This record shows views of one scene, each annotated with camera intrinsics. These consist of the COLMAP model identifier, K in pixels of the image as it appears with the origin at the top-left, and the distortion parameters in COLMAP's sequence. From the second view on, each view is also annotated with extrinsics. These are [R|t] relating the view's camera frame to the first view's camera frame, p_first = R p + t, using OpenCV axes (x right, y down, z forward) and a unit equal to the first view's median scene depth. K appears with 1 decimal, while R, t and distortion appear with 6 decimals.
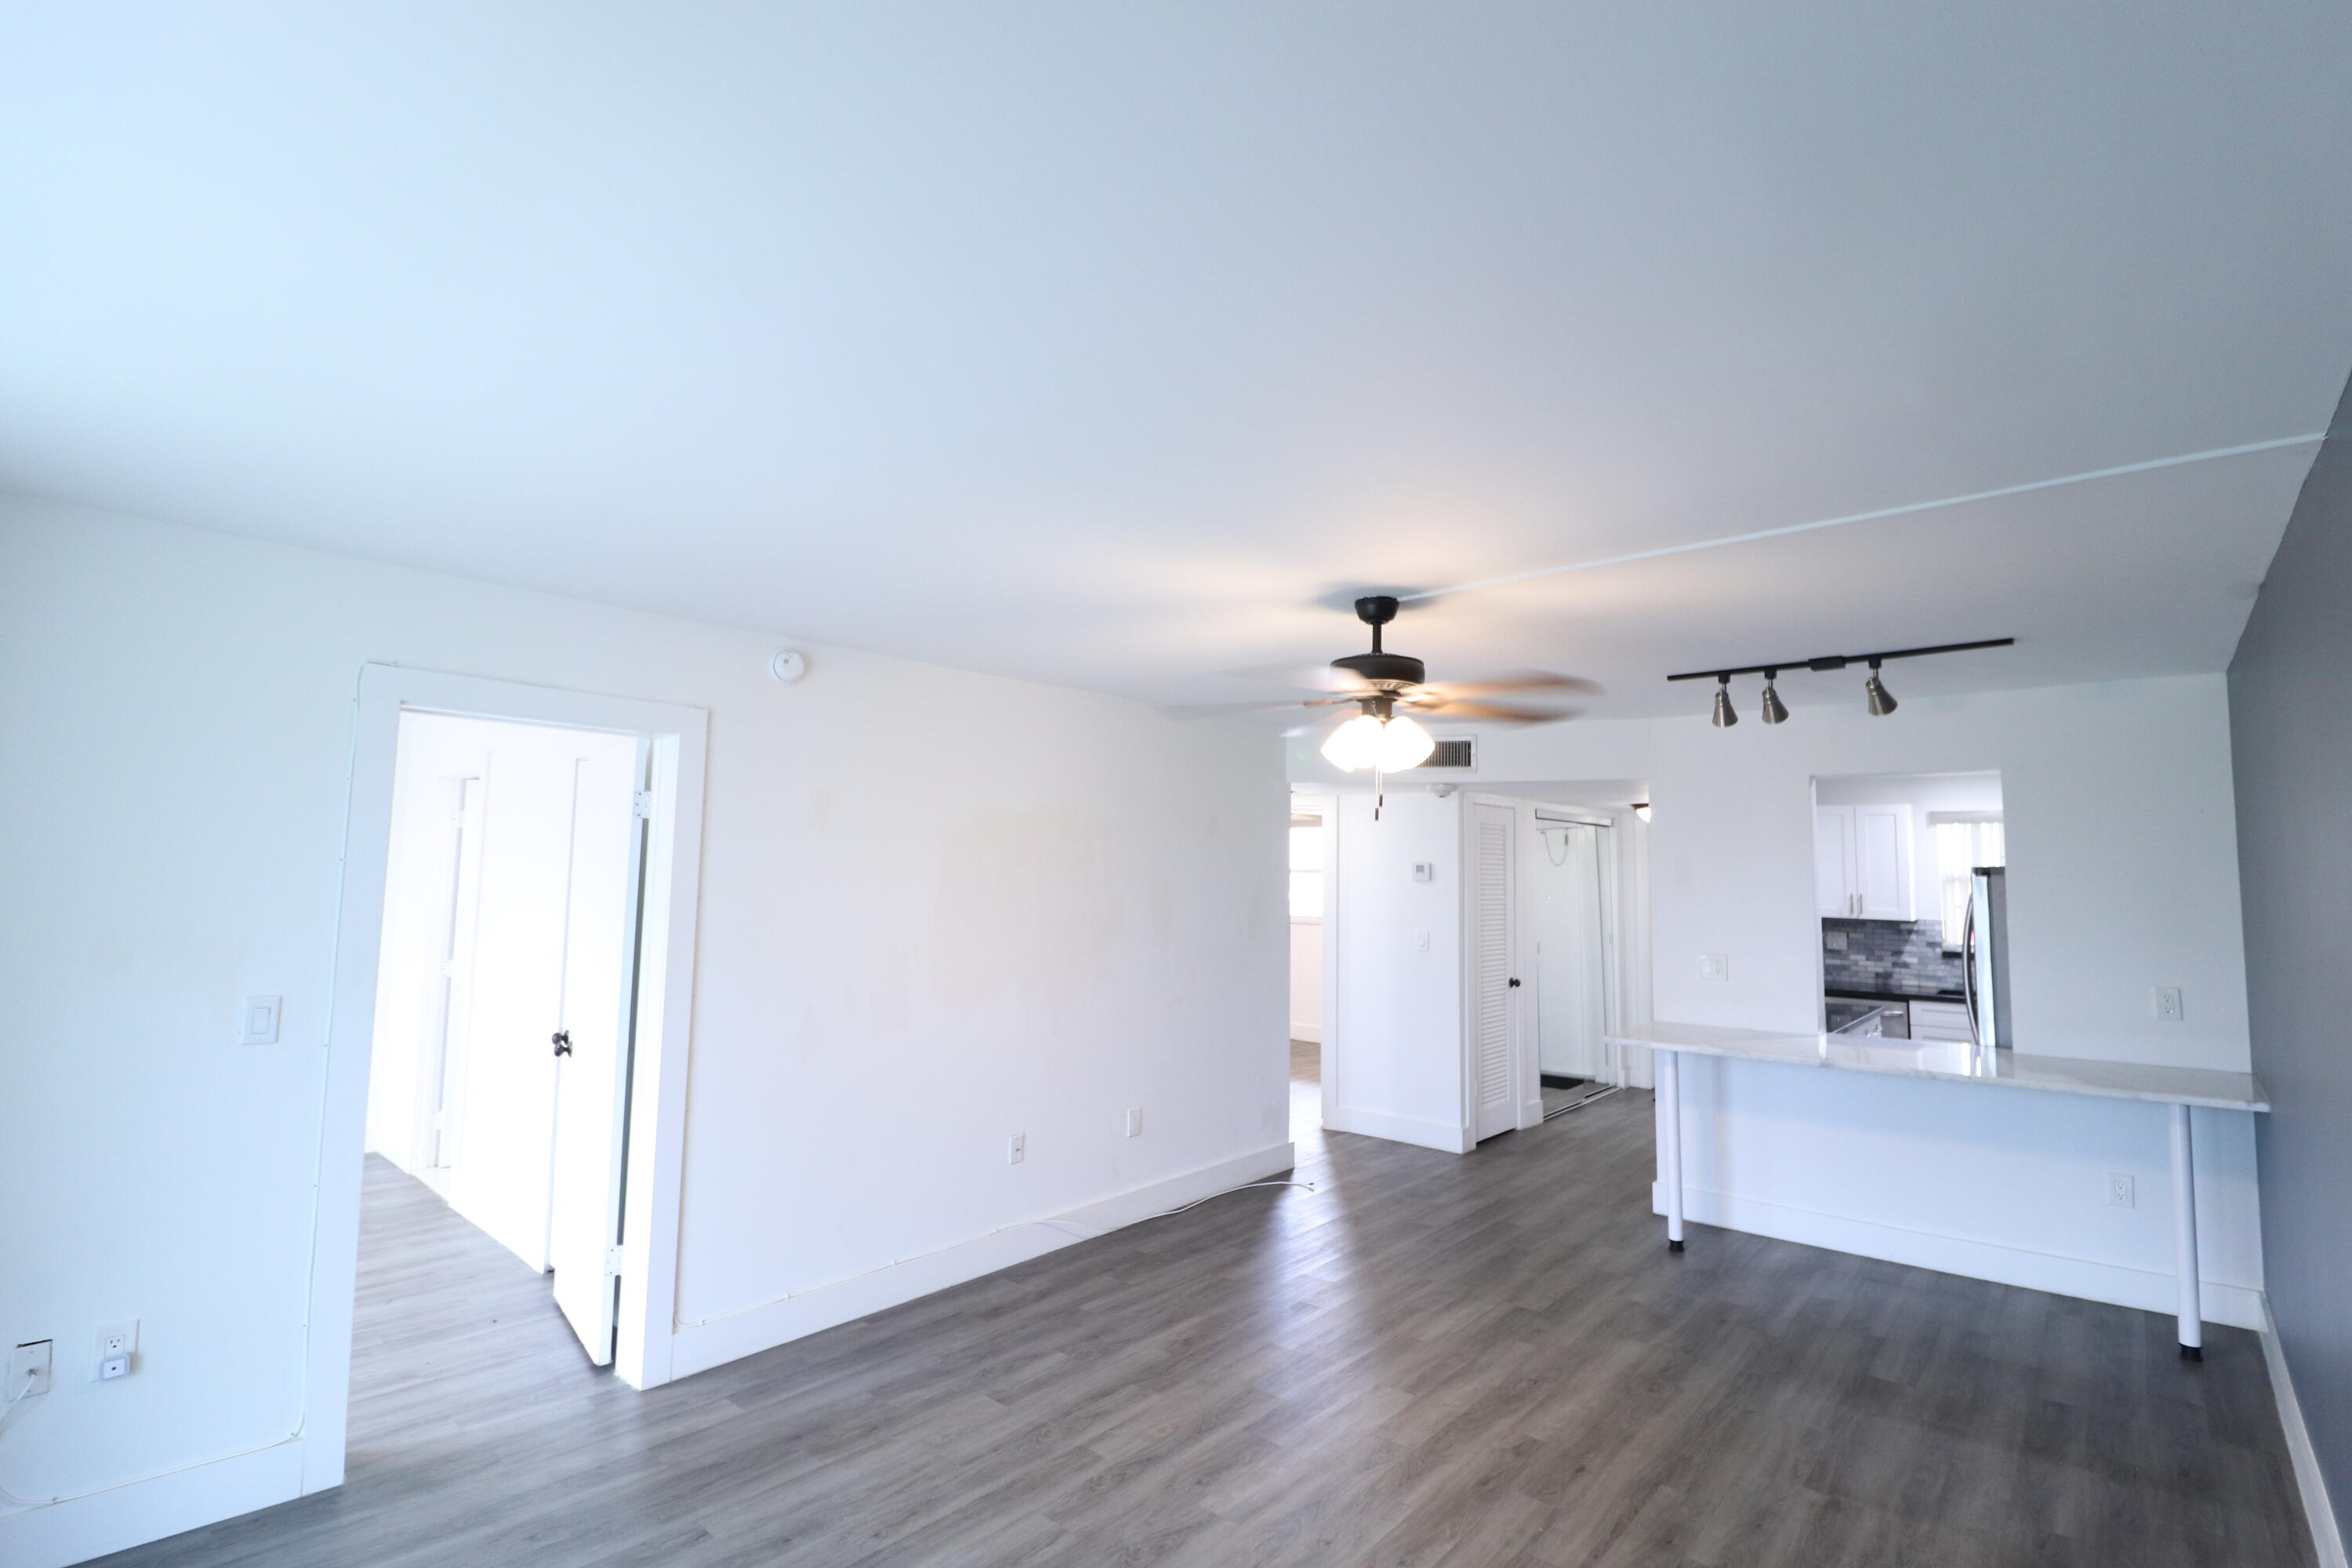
lens RADIAL K [[1090.7, 0, 1186.6], [0, 1090.7, 770.7], [0, 0, 1]] dist [-0.003746, -0.011481]
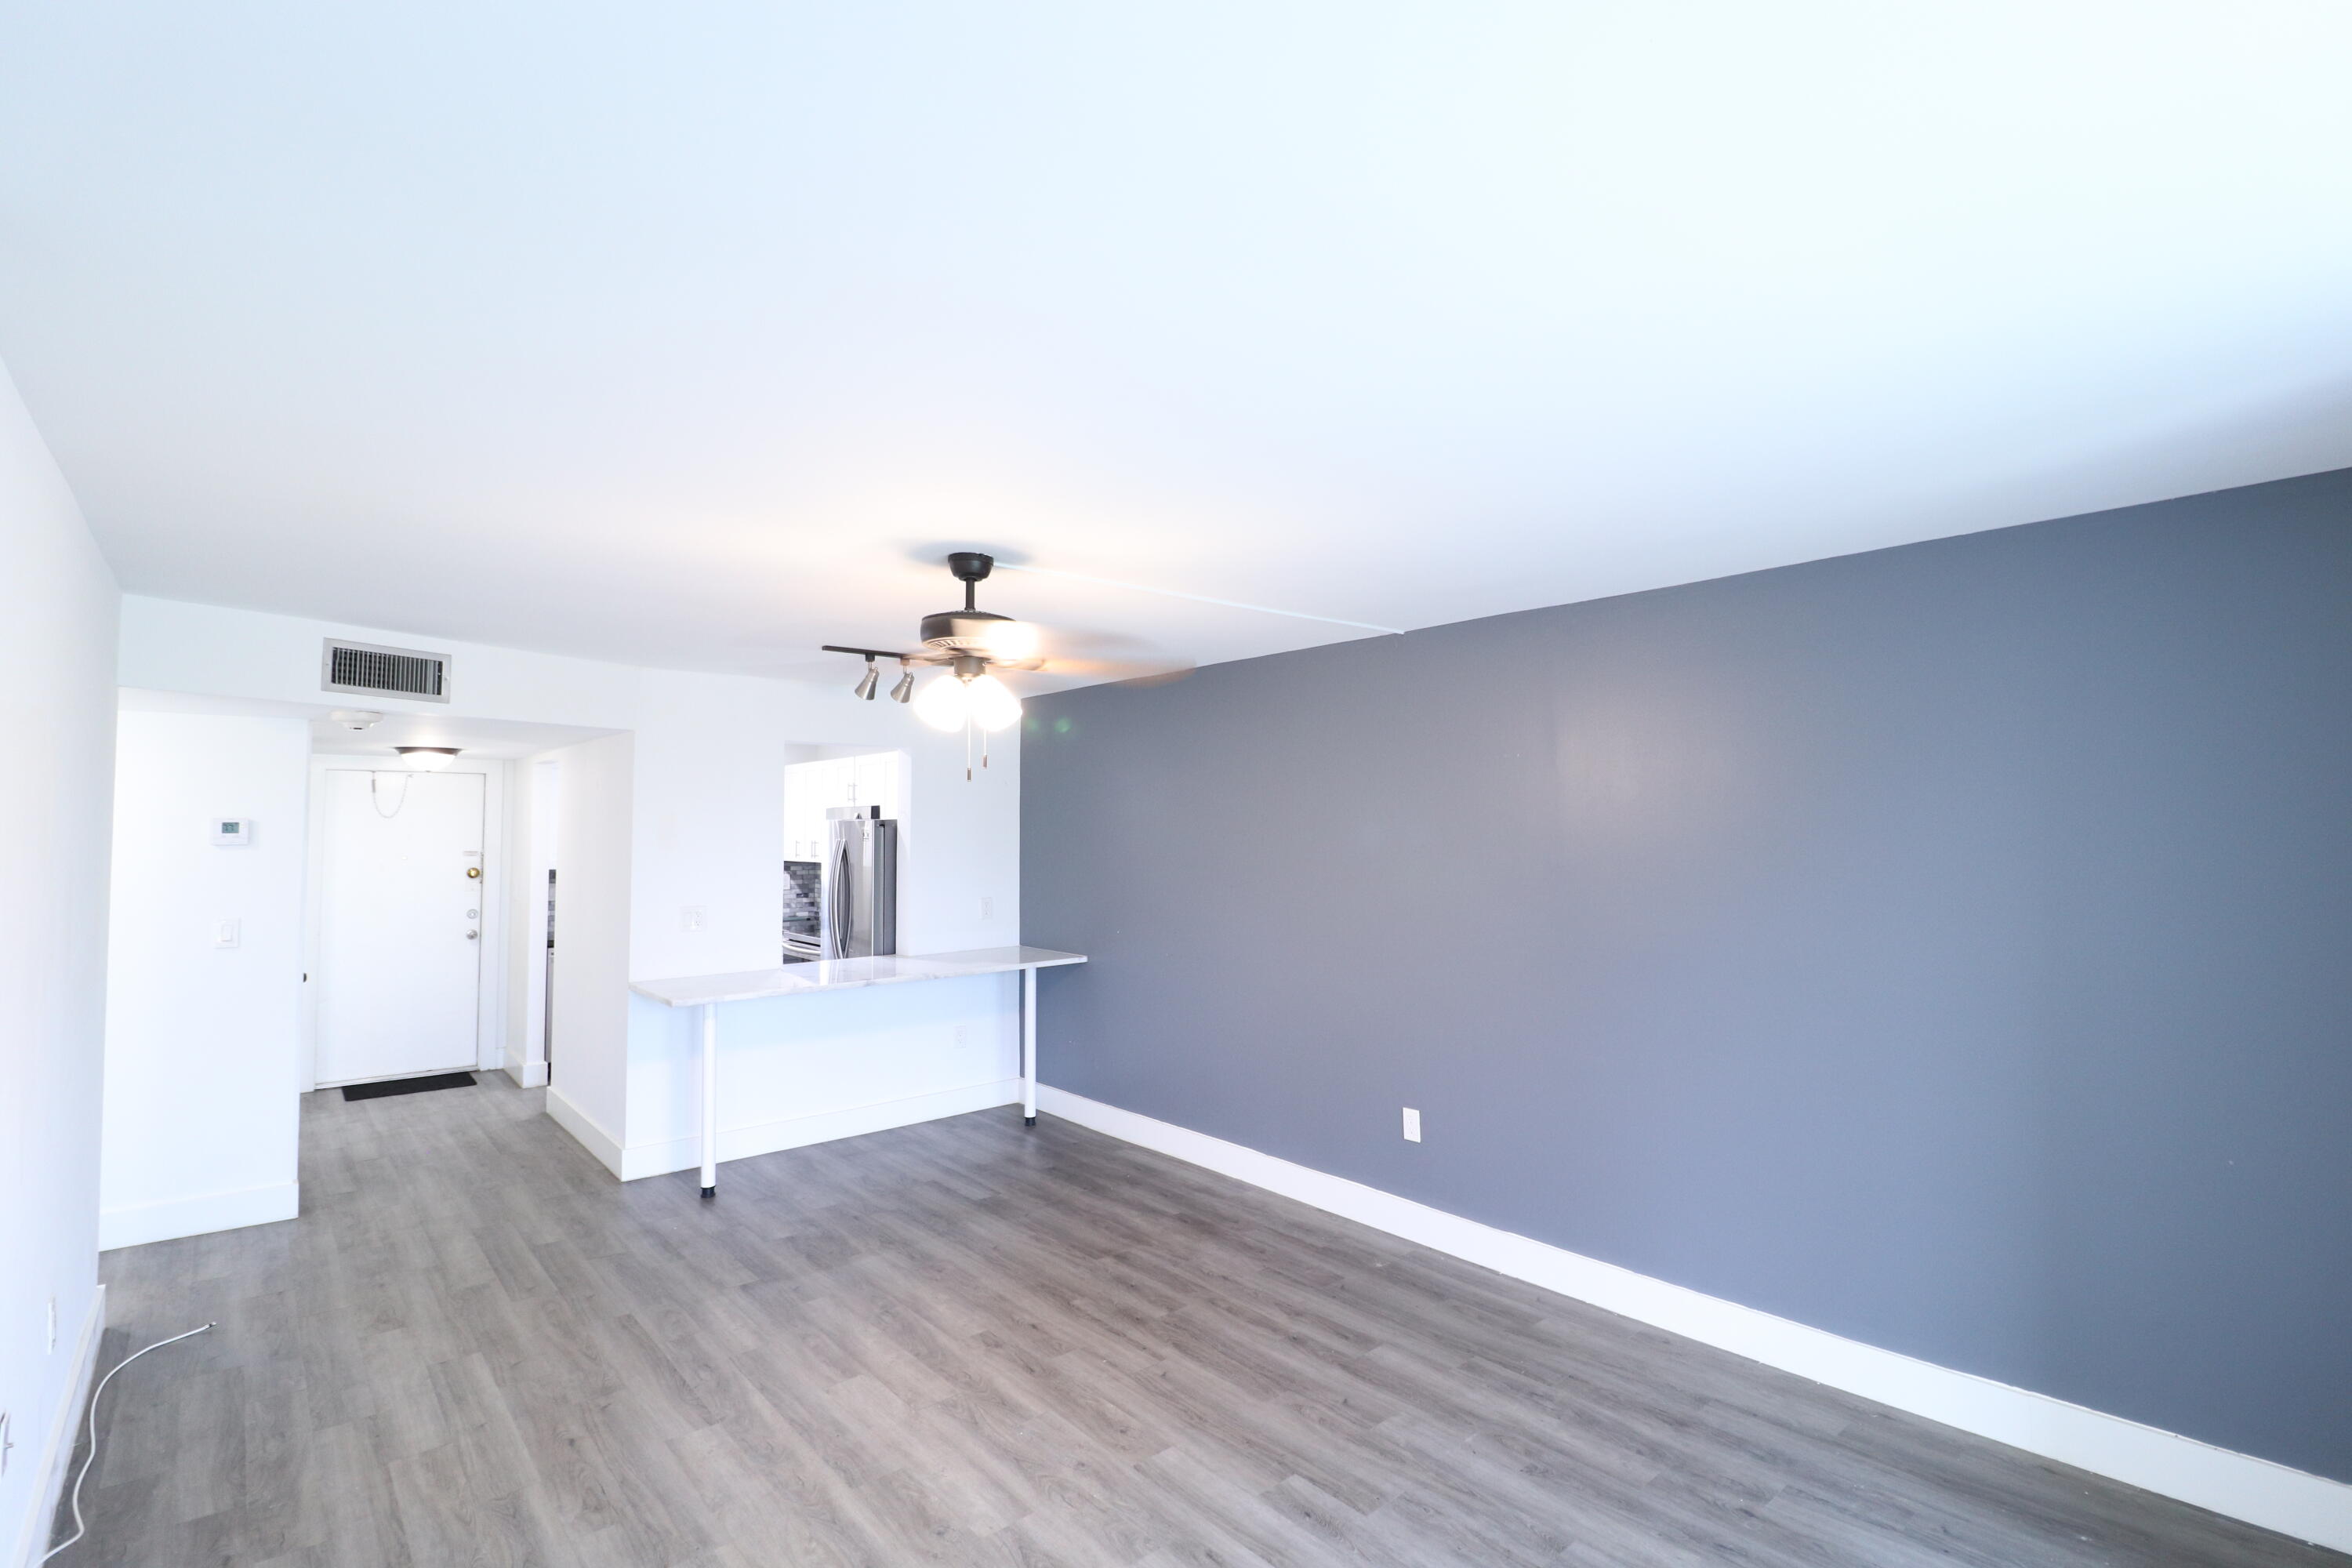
lens RADIAL K [[1090.7, 0, 1189.0], [0, 1090.7, 766.3], [0, 0, 1]] dist [-0.003746, -0.011481]
pose [[0.138029, 0.038928, 0.989663, -0.631870], [-0.082800, 0.996183, -0.027636, 0.035045], [-0.986961, -0.078130, 0.140725, 0.540716]]
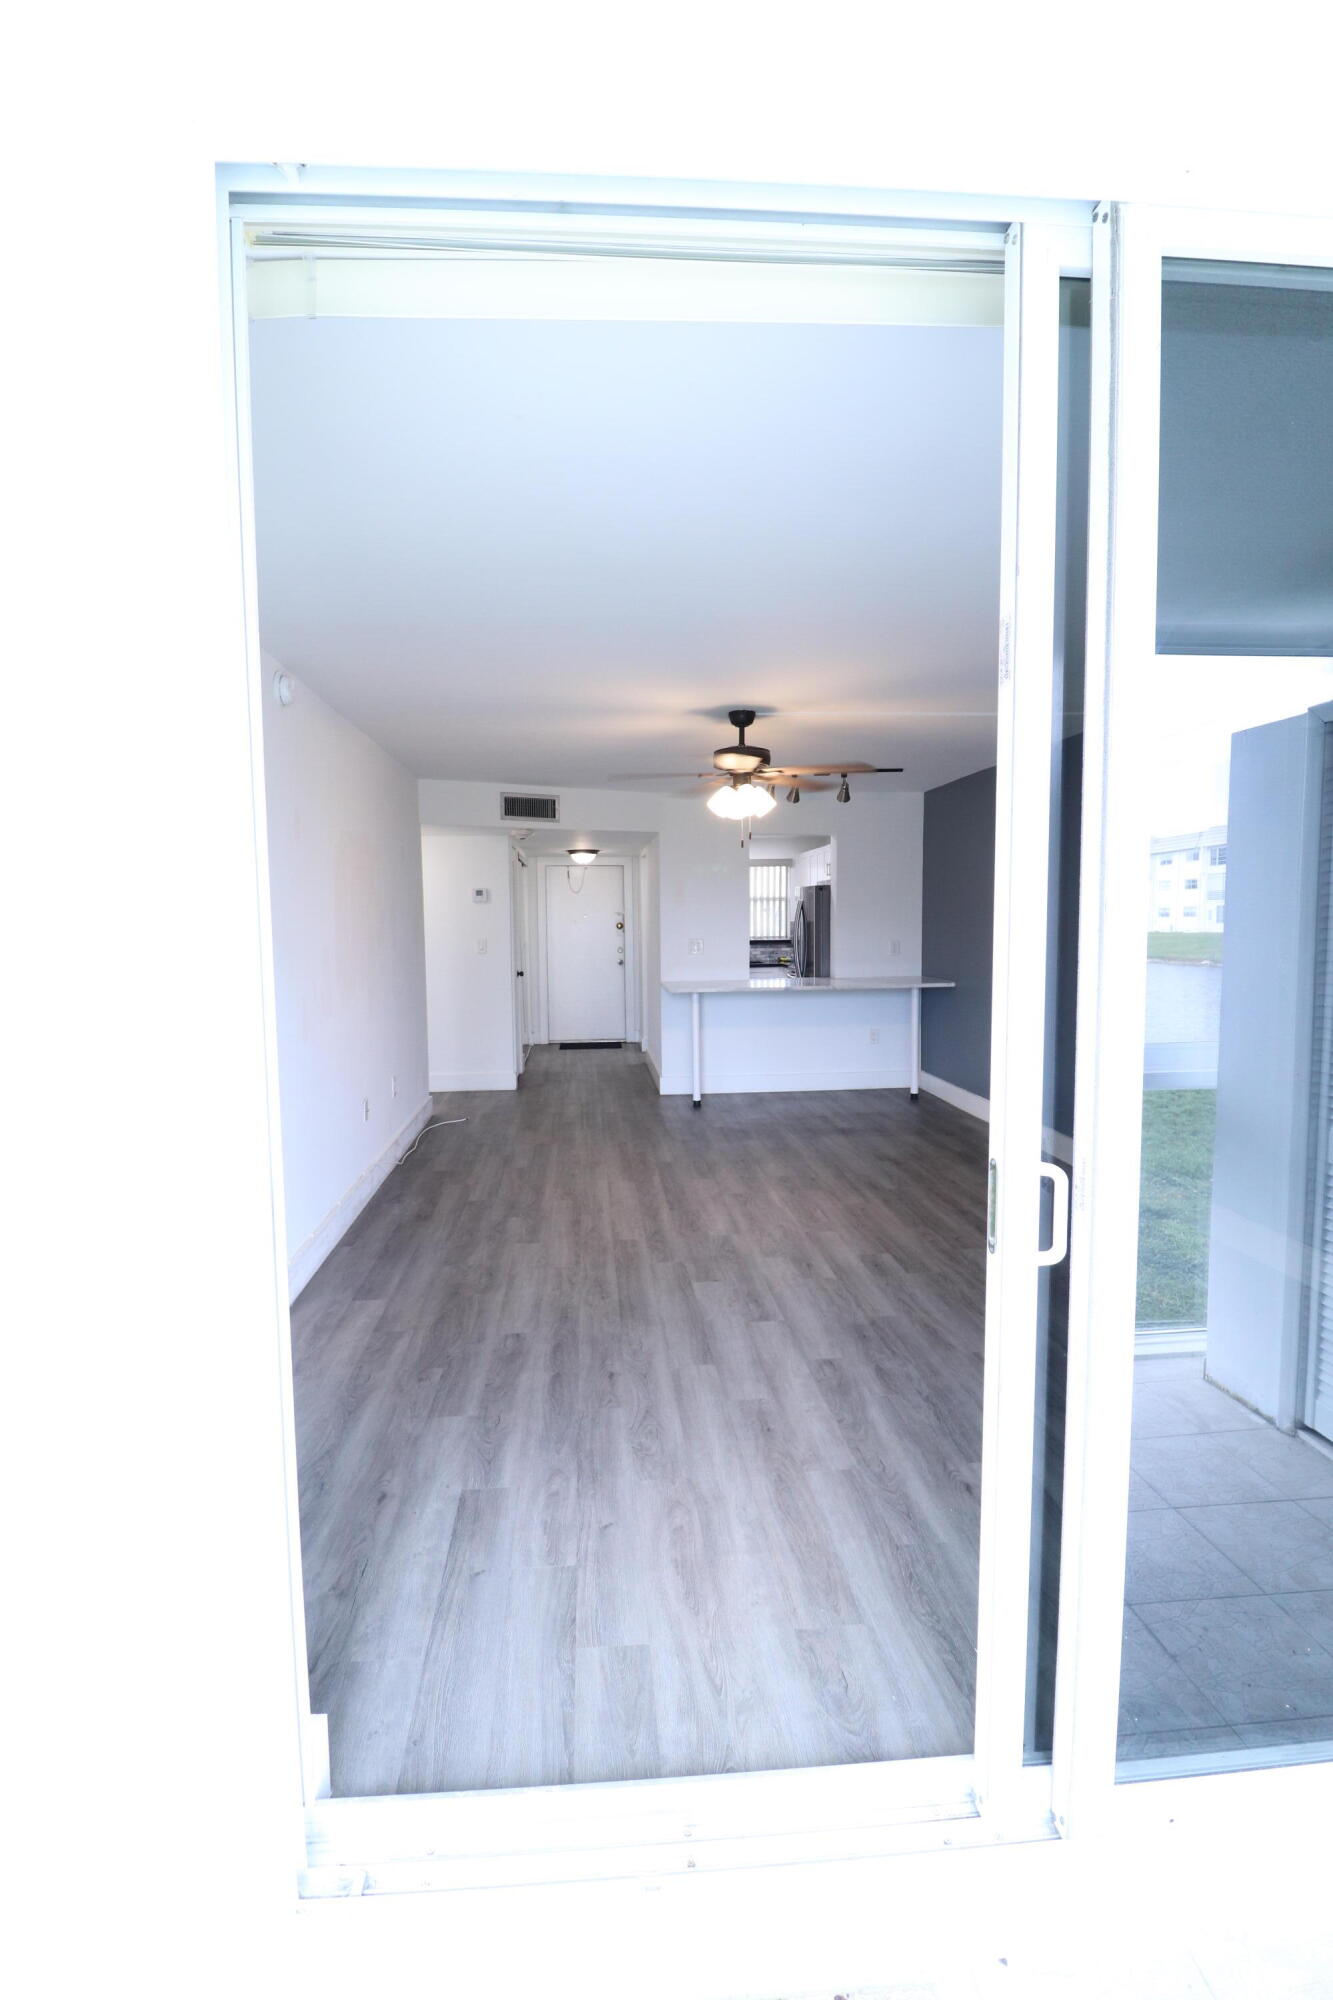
lens RADIAL K [[927.5, 0, 659.9], [0, 927.5, 993.2], [0, 0, 1]] dist [-0.003746, -0.011481]
pose [[0.698136, -0.080374, 0.711440, -0.778294], [-0.043875, 0.987009, 0.154561, 0.042207], [-0.714620, -0.139119, 0.685540, 0.059111]]
